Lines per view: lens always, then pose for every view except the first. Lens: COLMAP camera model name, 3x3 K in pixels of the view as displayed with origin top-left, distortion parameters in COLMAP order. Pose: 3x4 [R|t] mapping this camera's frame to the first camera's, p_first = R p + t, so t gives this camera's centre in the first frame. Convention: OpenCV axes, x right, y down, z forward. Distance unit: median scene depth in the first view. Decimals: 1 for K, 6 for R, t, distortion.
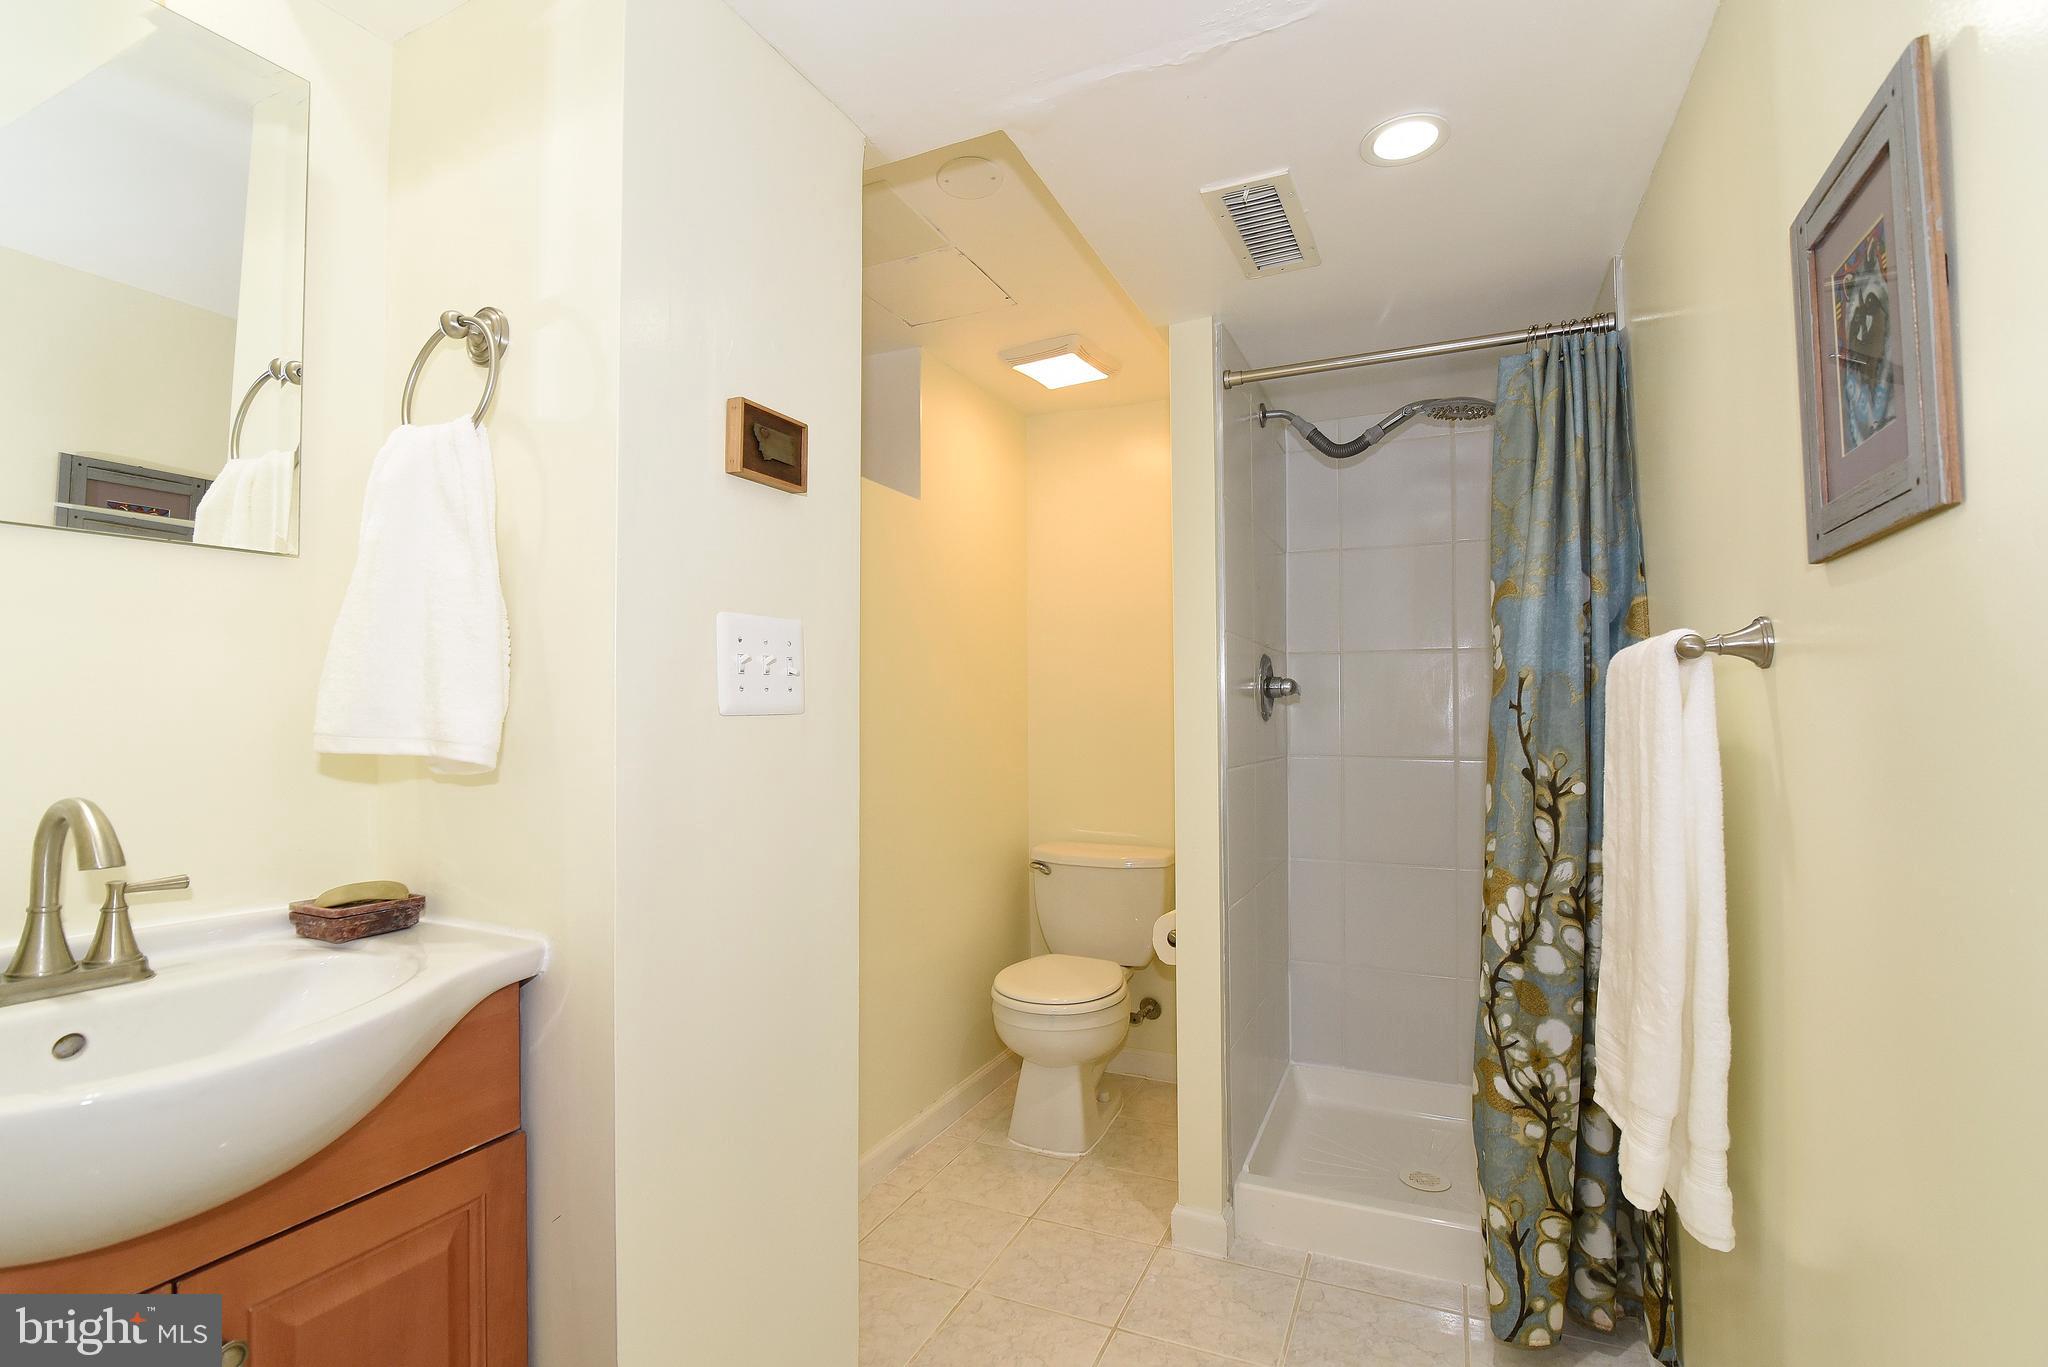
lens RADIAL K [[947.4, 0, 1023.2], [0, 947.4, 694.6], [0, 0, 1]] dist [-0.017308, -0.000963]
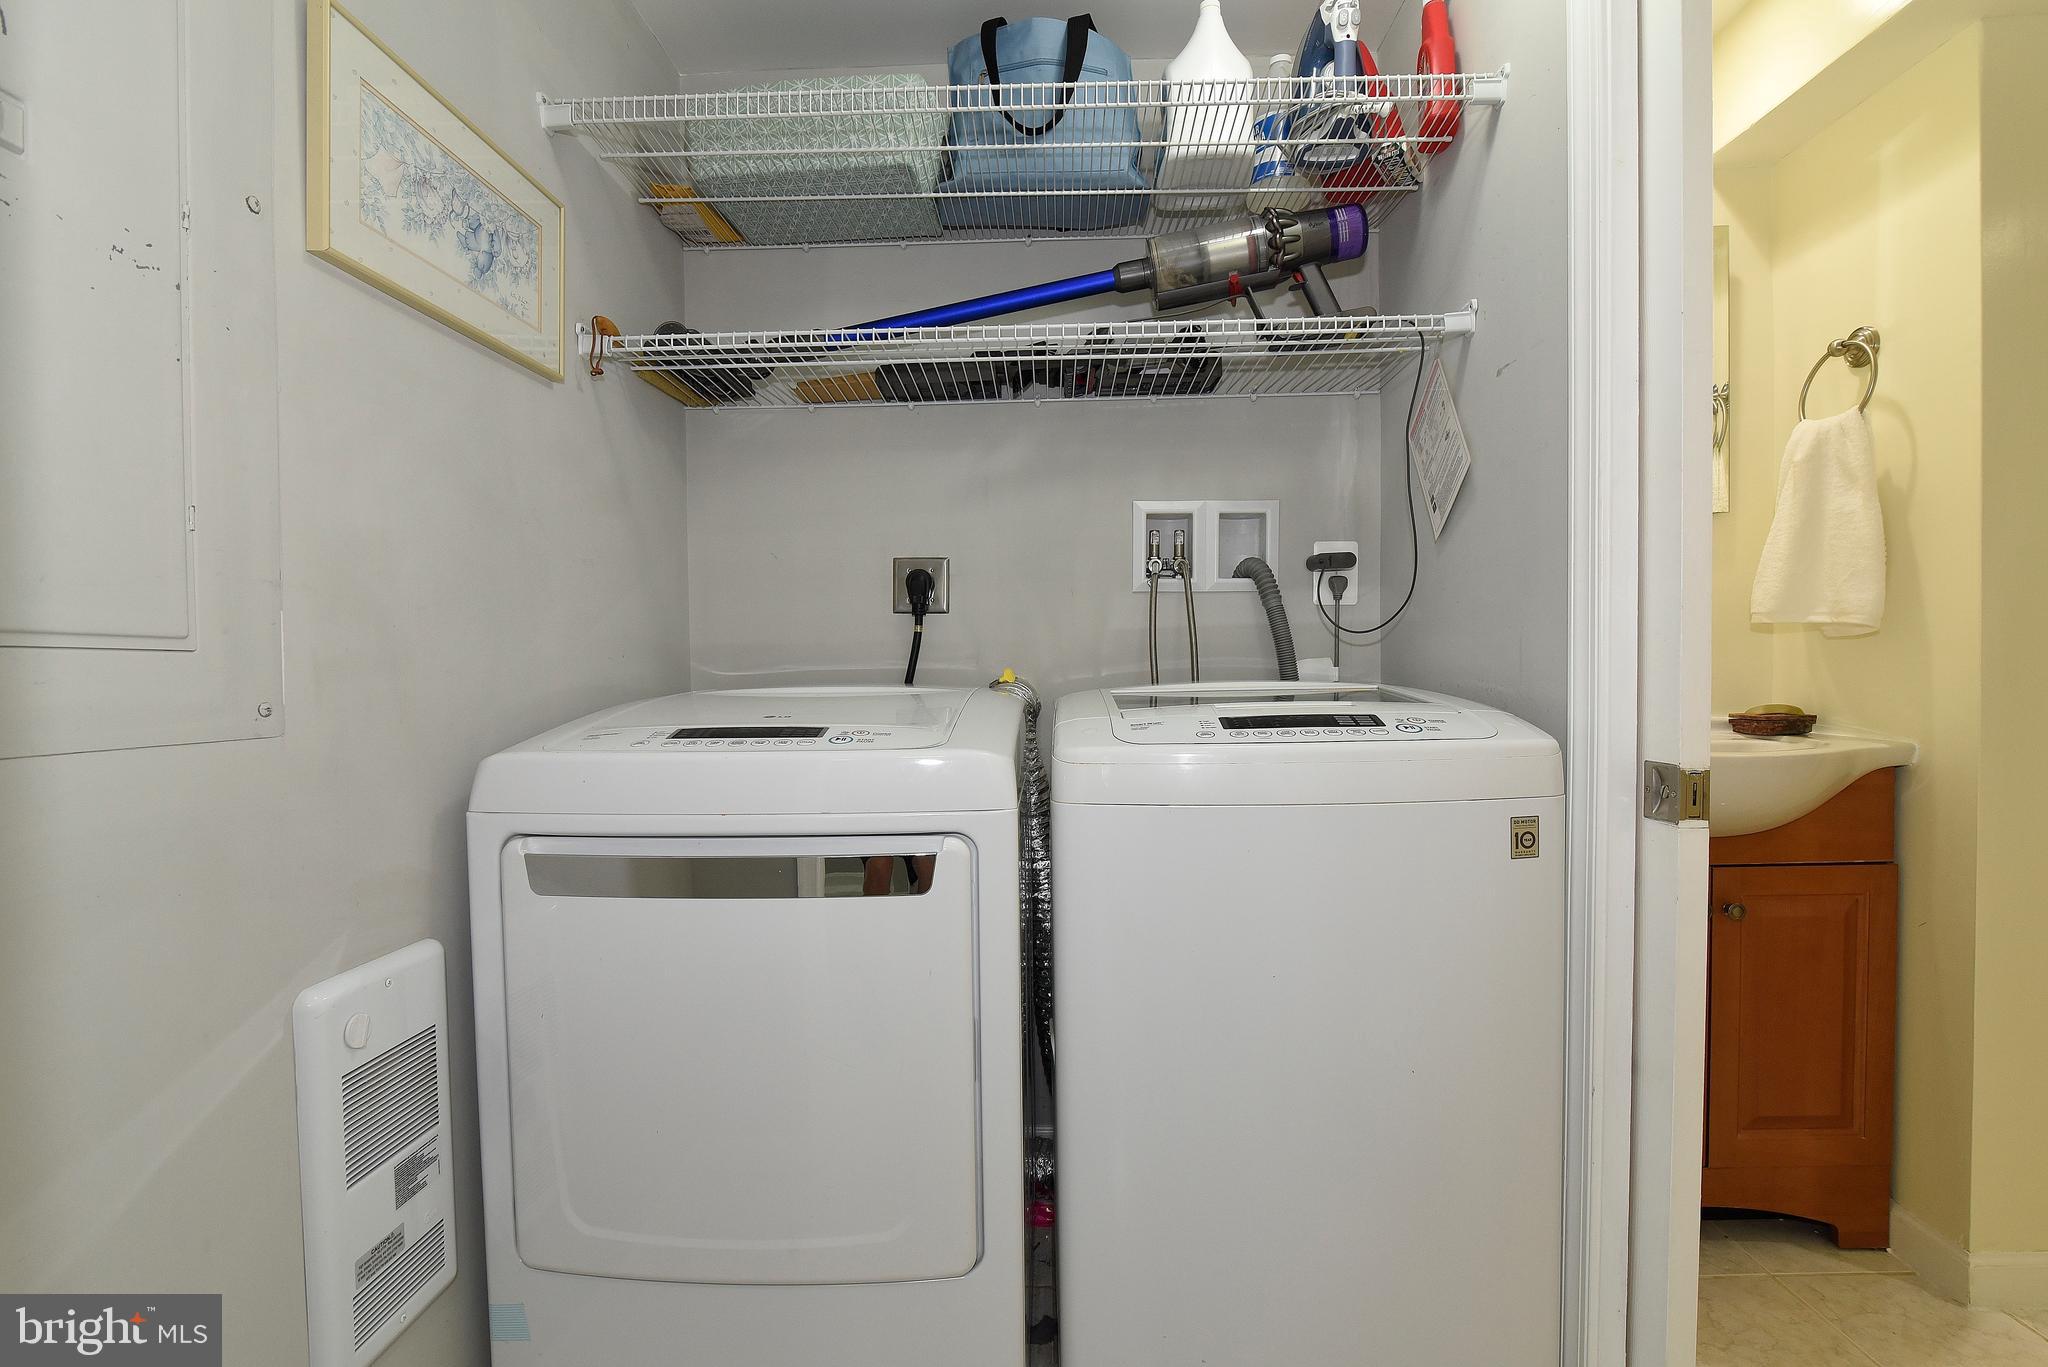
lens RADIAL K [[947.4, 0, 1024.5], [0, 947.4, 698.7], [0, 0, 1]] dist [-0.017308, -0.000963]
pose [[0.401976, 0.028933, -0.915193, 0.284443], [0.039901, 0.997998, 0.049077, 0.056025], [0.914780, -0.056245, 0.400017, -0.894066]]
